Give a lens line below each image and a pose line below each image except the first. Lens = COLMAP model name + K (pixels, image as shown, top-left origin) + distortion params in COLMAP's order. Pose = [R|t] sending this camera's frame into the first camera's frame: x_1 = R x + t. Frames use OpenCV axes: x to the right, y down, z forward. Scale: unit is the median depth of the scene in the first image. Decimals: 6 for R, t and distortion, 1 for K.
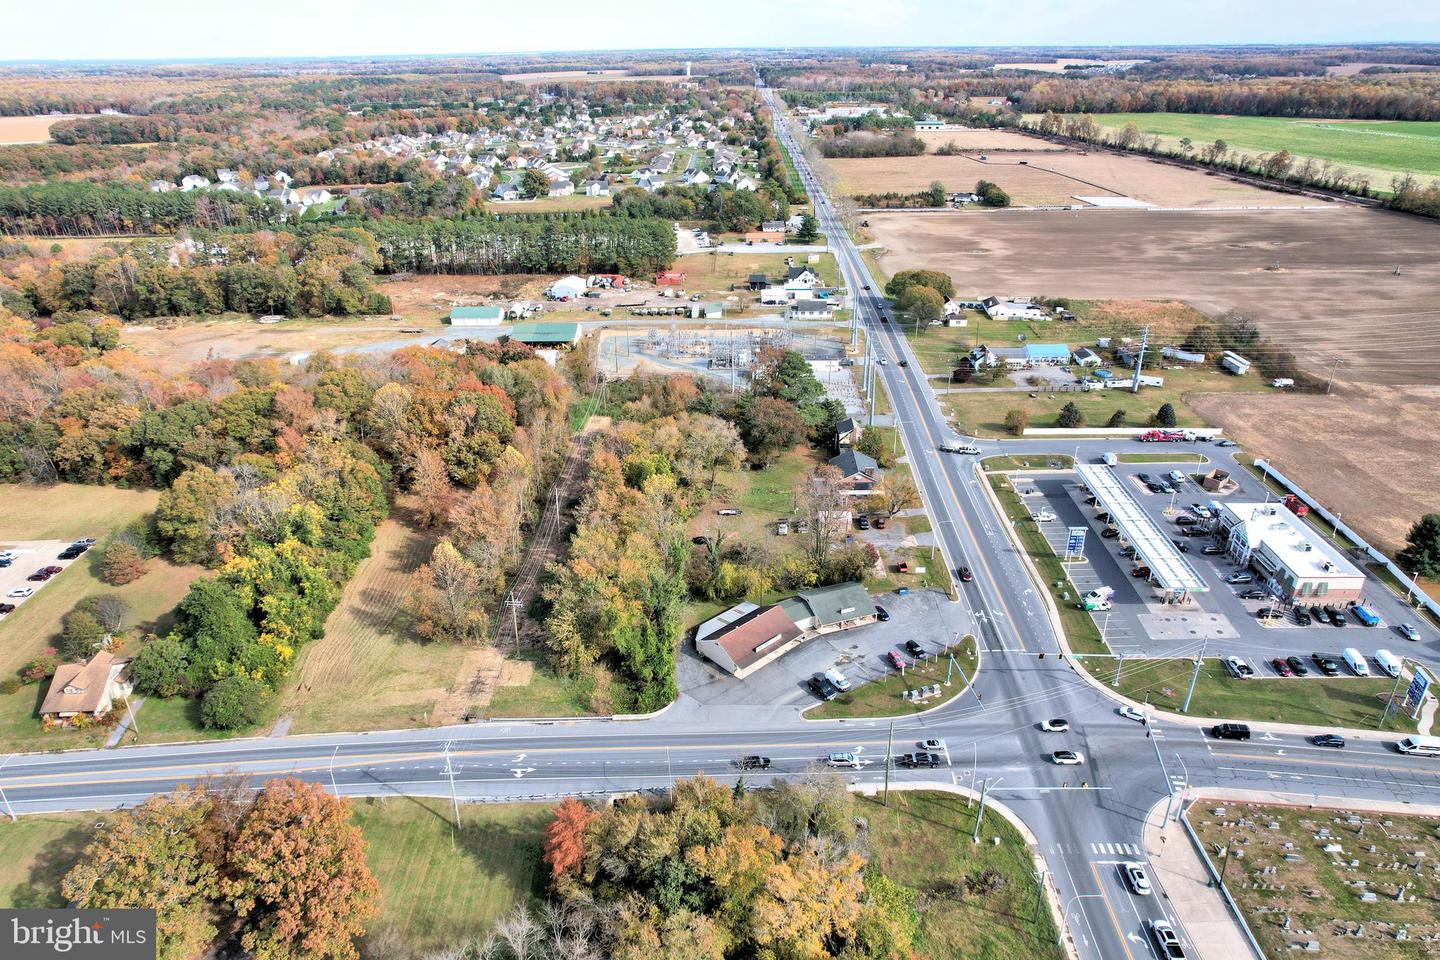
lens RADIAL K [[918.0, 0, 714.6], [0, 918.0, 485.3], [0, 0, 1]] dist [-0.080939, 0.073371]
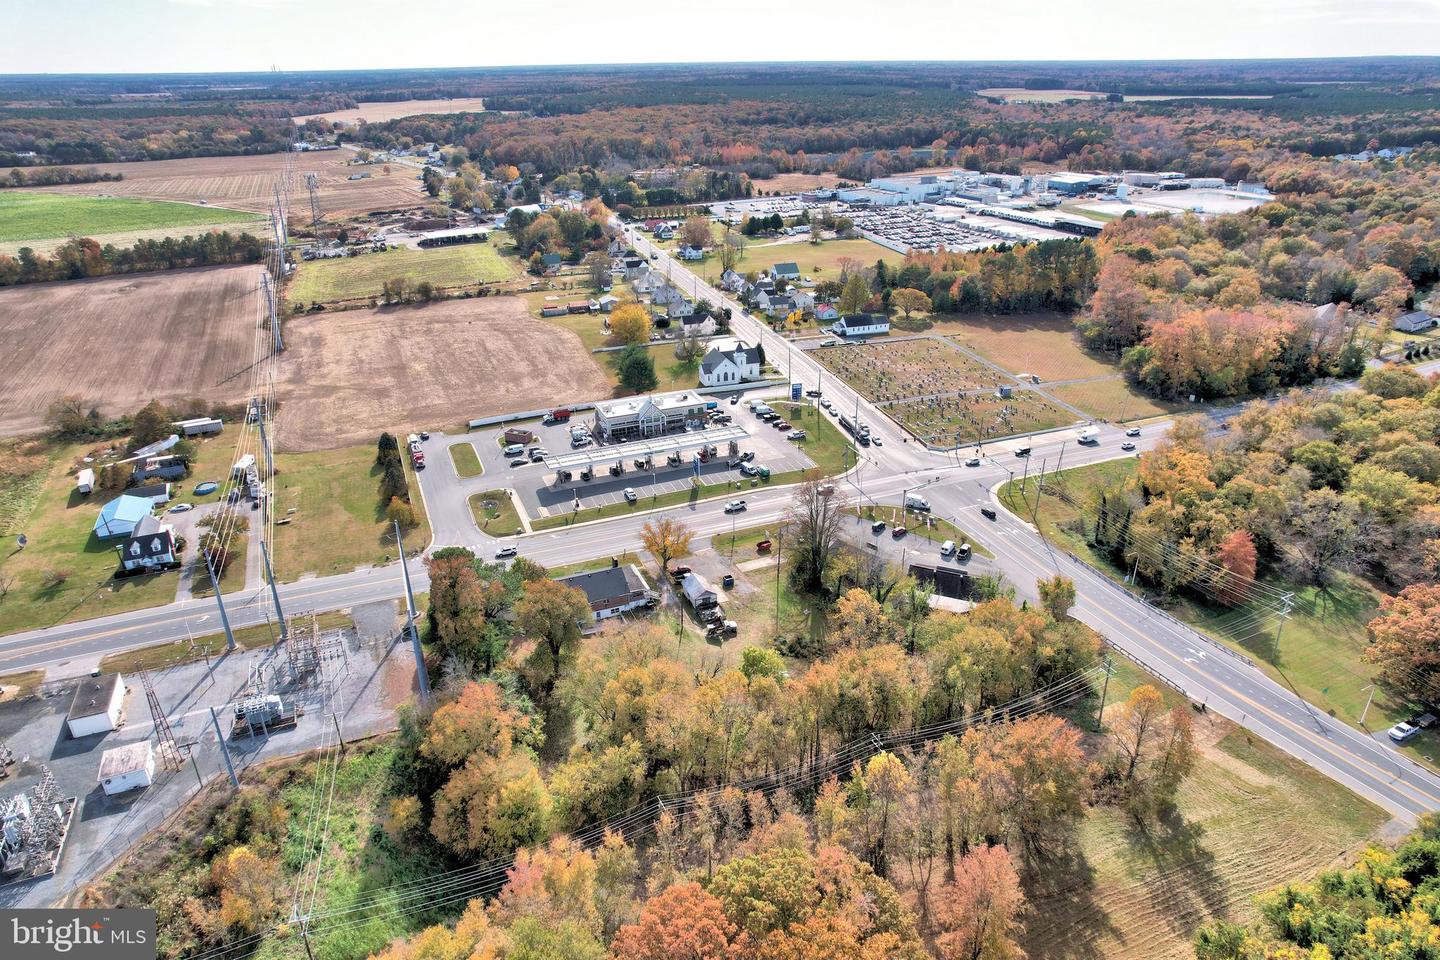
lens RADIAL K [[918.0, 0, 714.6], [0, 918.0, 485.3], [0, 0, 1]] dist [-0.080939, 0.073371]
pose [[-0.405778, -0.373266, 0.834276, -0.486566], [0.416329, 0.737114, 0.532290, -0.424297], [-0.813643, 0.563325, -0.143703, 0.881145]]
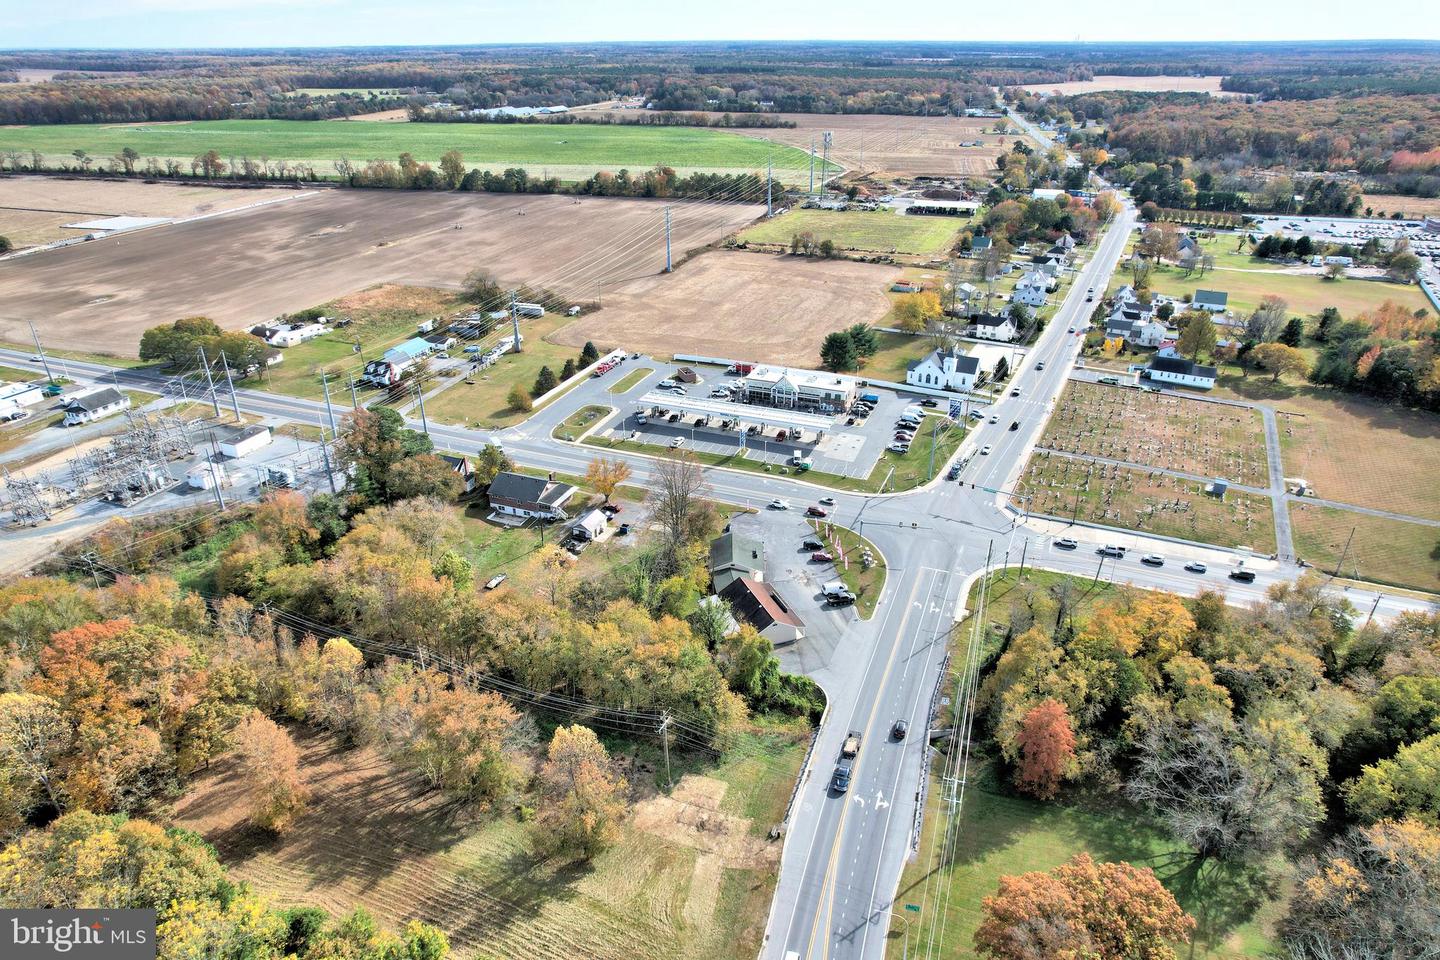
lens RADIAL K [[918.0, 0, 714.6], [0, 918.0, 485.3], [0, 0, 1]] dist [-0.080939, 0.073371]
pose [[0.348541, -0.406224, 0.844690, -0.528025], [0.410966, 0.876188, 0.251797, -0.159843], [-0.842393, 0.259377, 0.472332, 0.343244]]
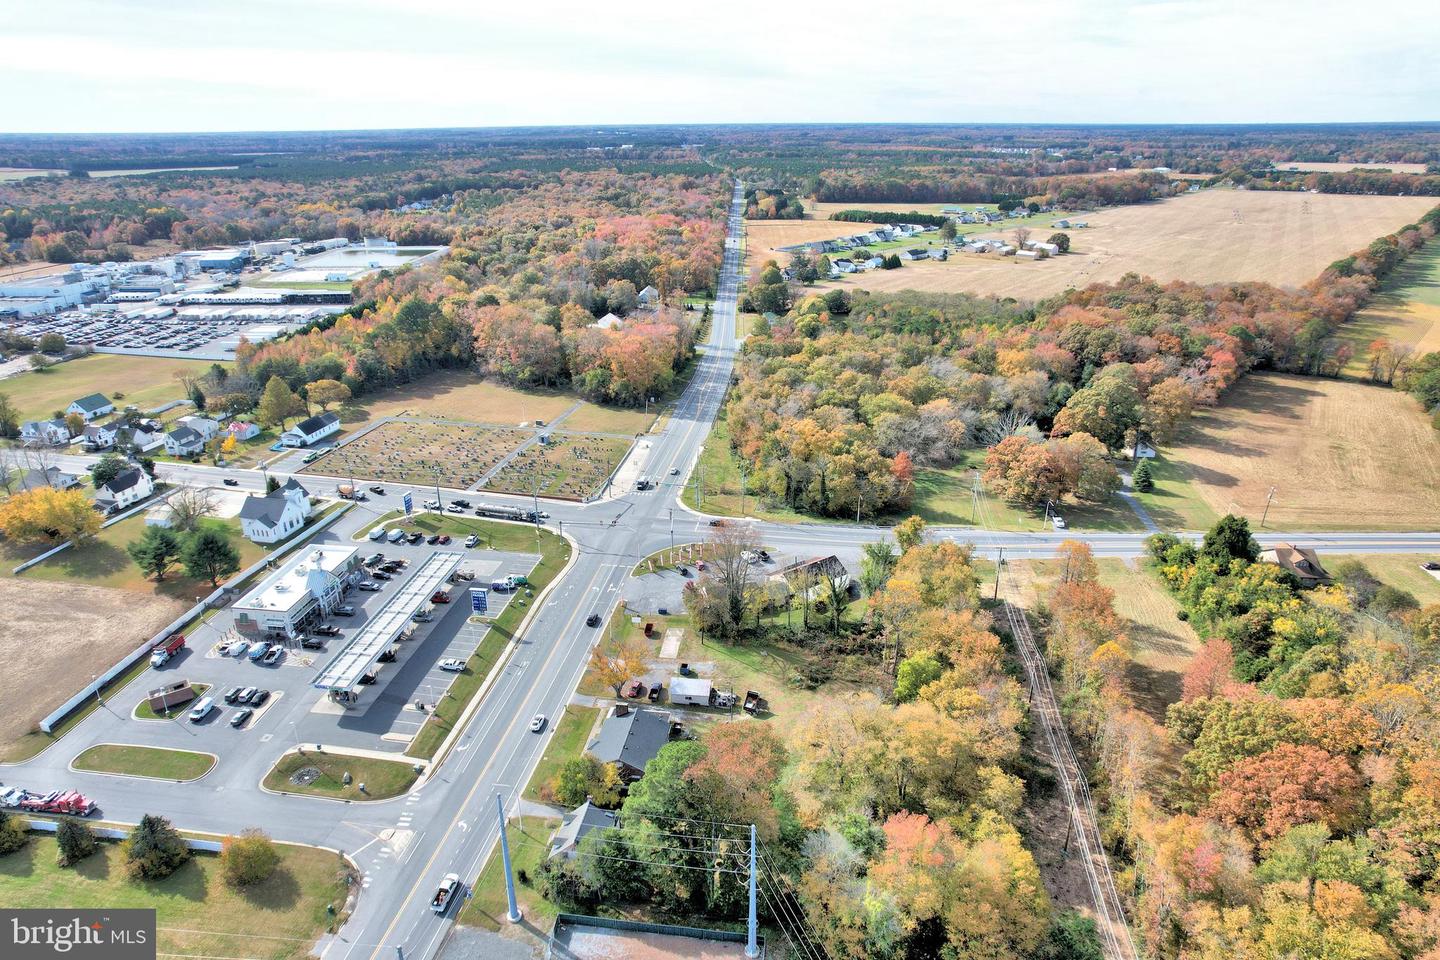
lens RADIAL K [[918.0, 0, 714.6], [0, 918.0, 485.3], [0, 0, 1]] dist [-0.080939, 0.073371]
pose [[-0.993312, -0.022424, 0.113264, 0.017641], [0.069034, 0.670978, 0.738257, -0.574755], [-0.092552, 0.741138, -0.664942, 1.172339]]
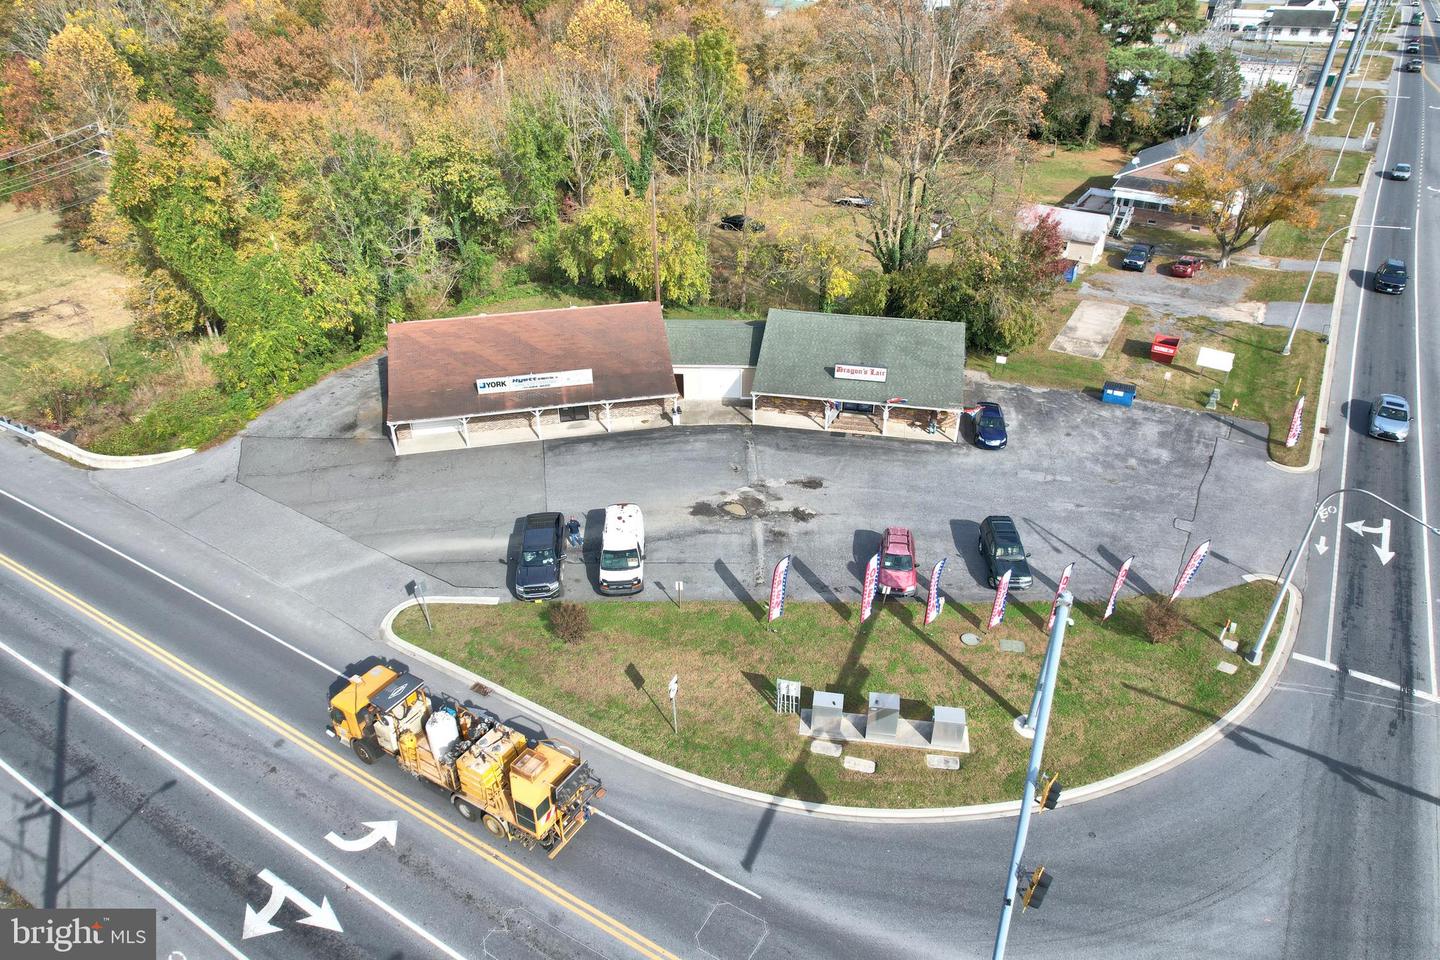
lens RADIAL K [[918.0, 0, 714.6], [0, 918.0, 485.3], [0, 0, 1]] dist [-0.080939, 0.073371]
pose [[0.856258, 0.284519, -0.431129, 0.167454], [-0.232850, 0.957625, 0.169516, 0.090821], [0.461090, -0.044761, 0.886224, 0.488773]]
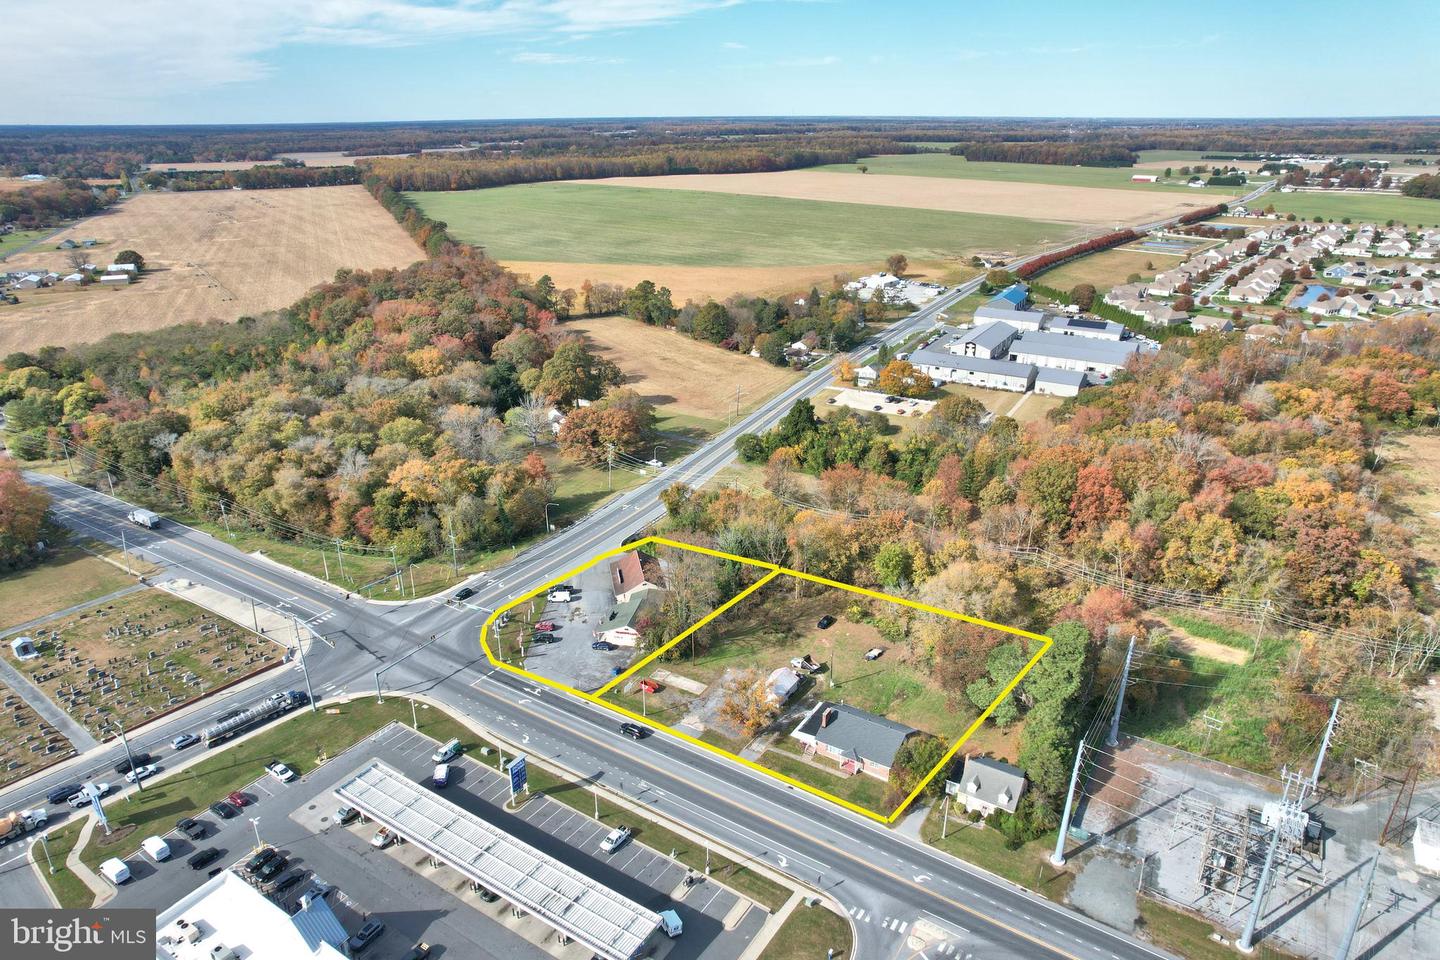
lens RADIAL K [[918.0, 0, 714.6], [0, 918.0, 485.3], [0, 0, 1]] dist [-0.080939, 0.073371]
pose [[-0.518499, 0.338753, -0.785115, 0.614147], [-0.363728, 0.743592, 0.561047, -0.442687], [0.773861, 0.576470, -0.262337, 0.887775]]
